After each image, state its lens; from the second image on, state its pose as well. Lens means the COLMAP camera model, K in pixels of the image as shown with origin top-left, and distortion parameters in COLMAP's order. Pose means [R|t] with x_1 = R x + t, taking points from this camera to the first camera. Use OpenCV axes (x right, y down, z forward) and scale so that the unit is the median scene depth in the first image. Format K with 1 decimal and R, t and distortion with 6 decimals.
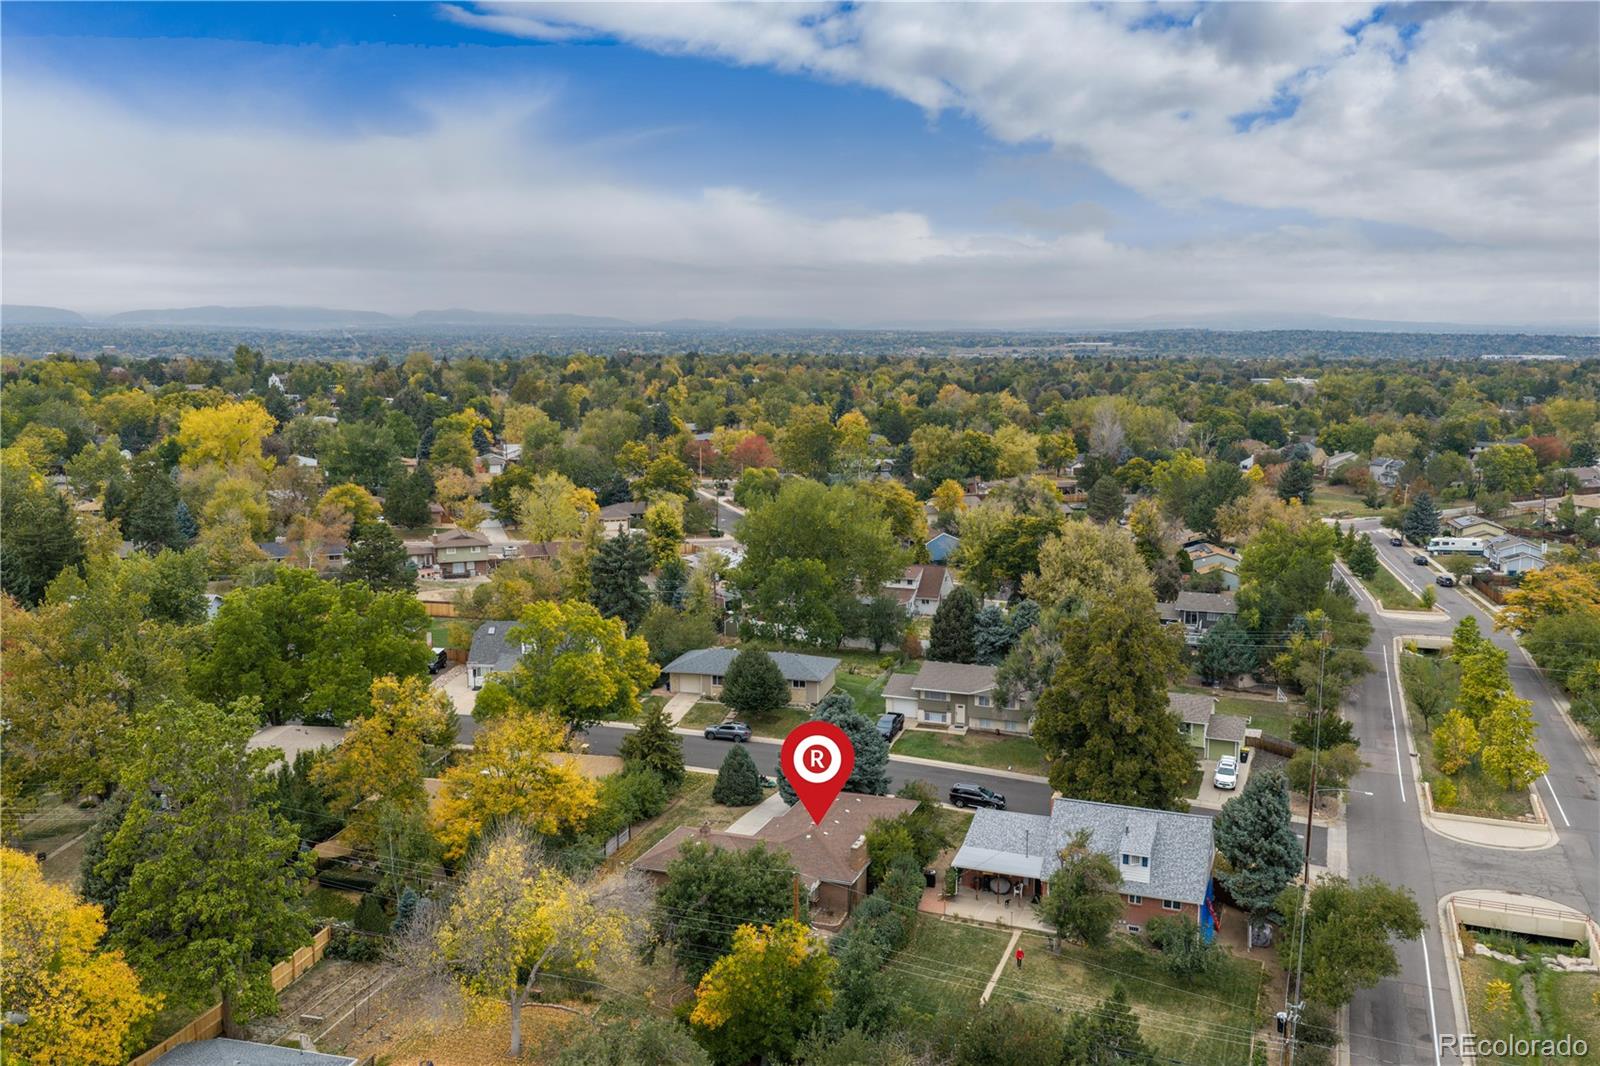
lens RADIAL K [[1328.3, 0, 800.0], [0, 1328.3, 533.0], [0, 0, 1]] dist [0.033397, -0.066010]
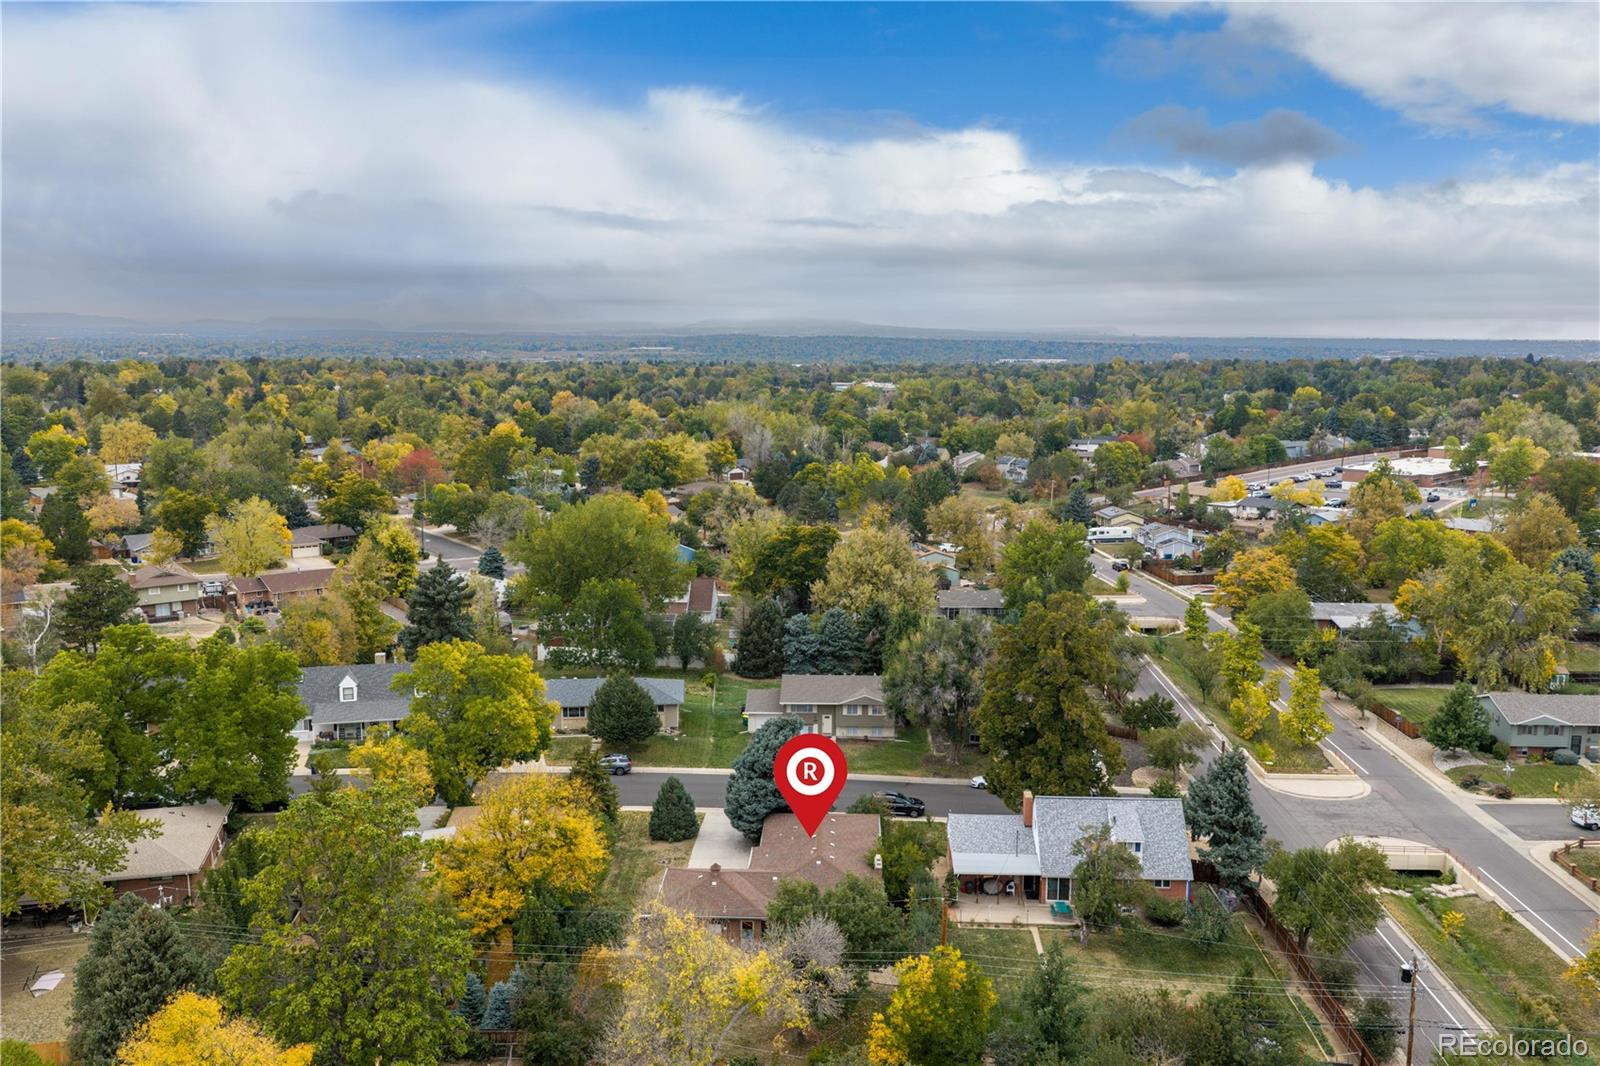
lens RADIAL K [[1328.3, 0, 800.0], [0, 1328.3, 533.0], [0, 0, 1]] dist [0.033397, -0.066010]
pose [[0.945390, -0.043514, 0.323025, -0.178018], [0.044358, 0.999004, 0.004750, -0.012782], [-0.322910, 0.009838, 0.946379, 0.034938]]
